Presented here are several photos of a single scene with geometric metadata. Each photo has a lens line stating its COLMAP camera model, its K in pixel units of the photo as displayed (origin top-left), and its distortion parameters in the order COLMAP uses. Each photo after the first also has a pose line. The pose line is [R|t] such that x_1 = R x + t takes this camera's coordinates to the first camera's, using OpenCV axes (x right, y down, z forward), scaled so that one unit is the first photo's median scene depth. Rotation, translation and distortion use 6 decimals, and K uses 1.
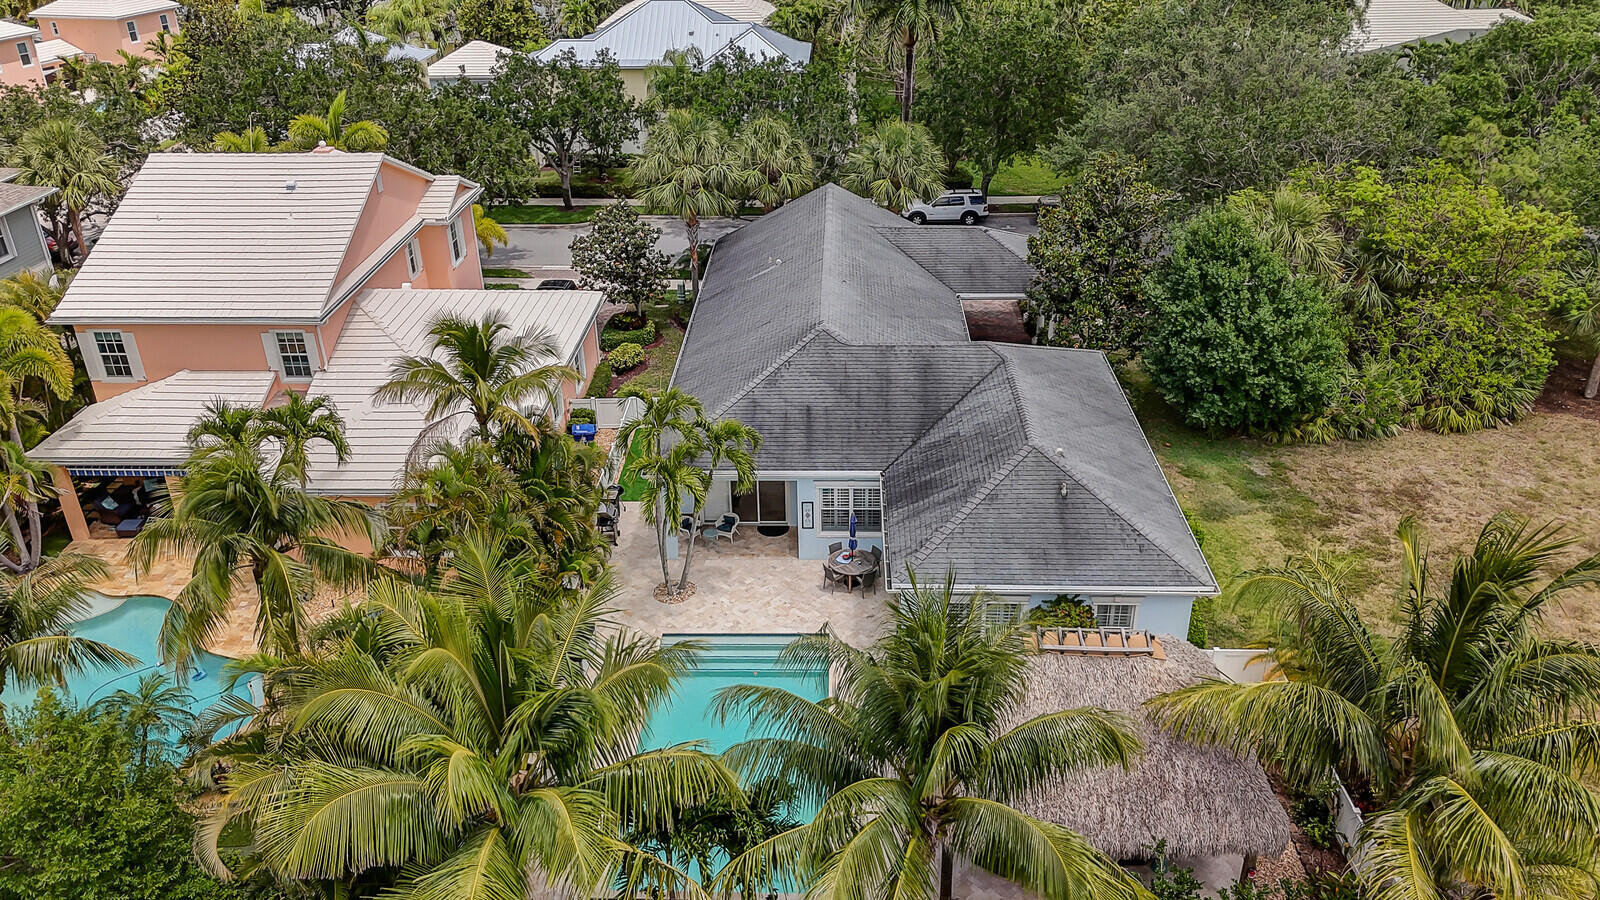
lens RADIAL K [[1197.5, 0, 802.8], [0, 1197.5, 452.7], [0, 0, 1]] dist [0.039109, -0.032473]
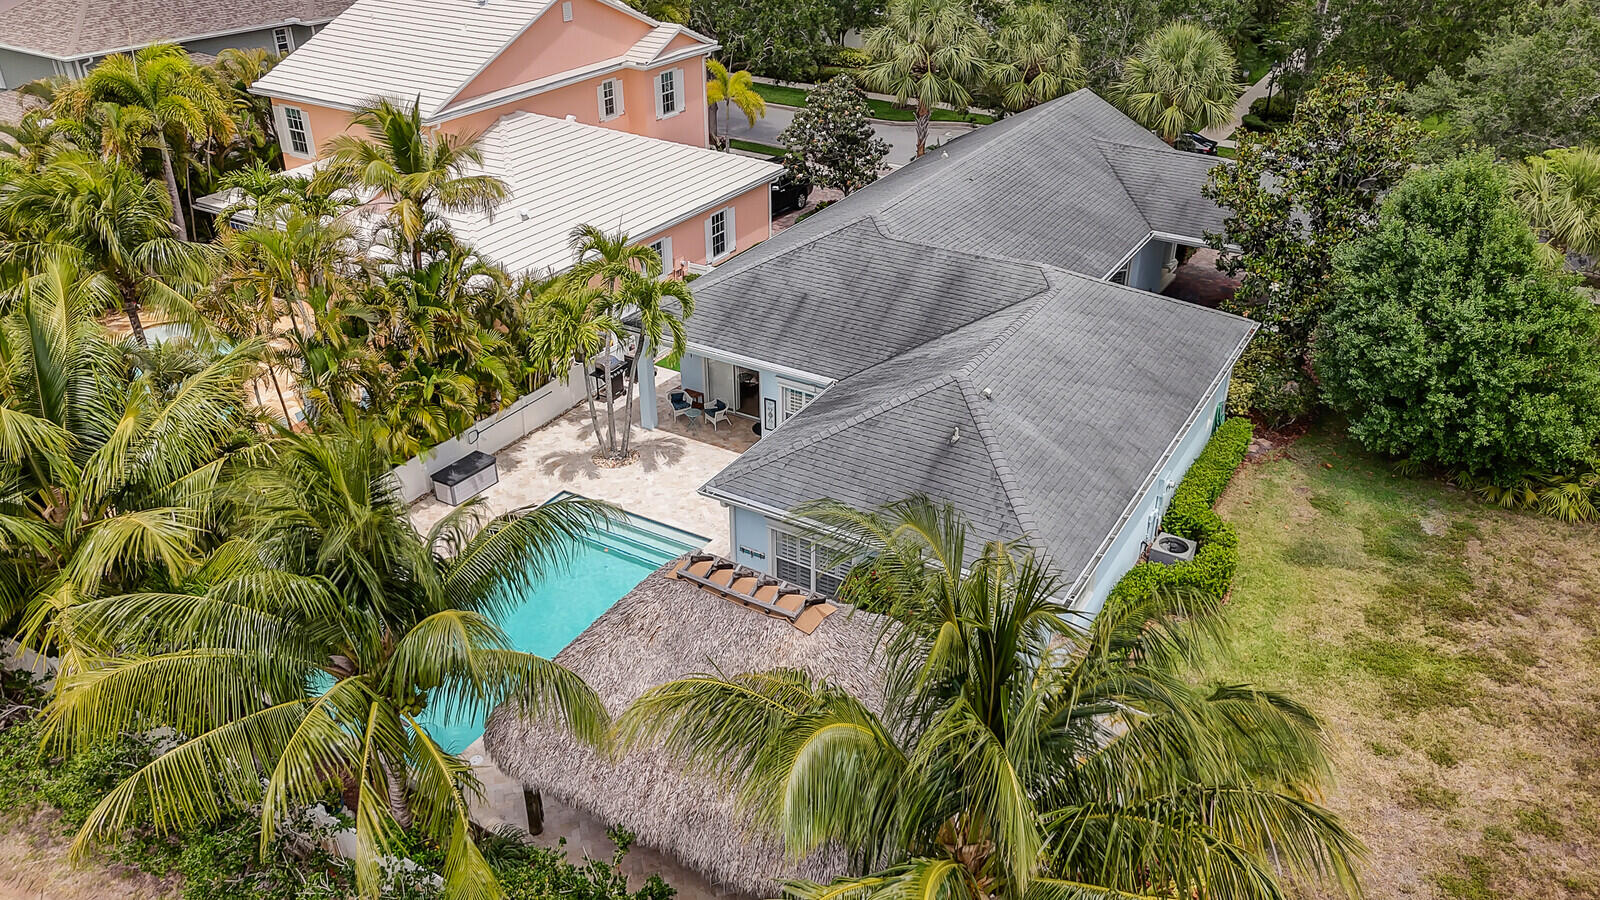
lens RADIAL K [[1197.5, 0, 802.7], [0, 1197.5, 447.1], [0, 0, 1]] dist [0.039109, -0.032473]
pose [[0.879265, 0.249395, -0.405827, 0.343064], [-0.237018, 0.968089, 0.081400, -0.001216], [0.413177, 0.024616, 0.910318, 0.193570]]
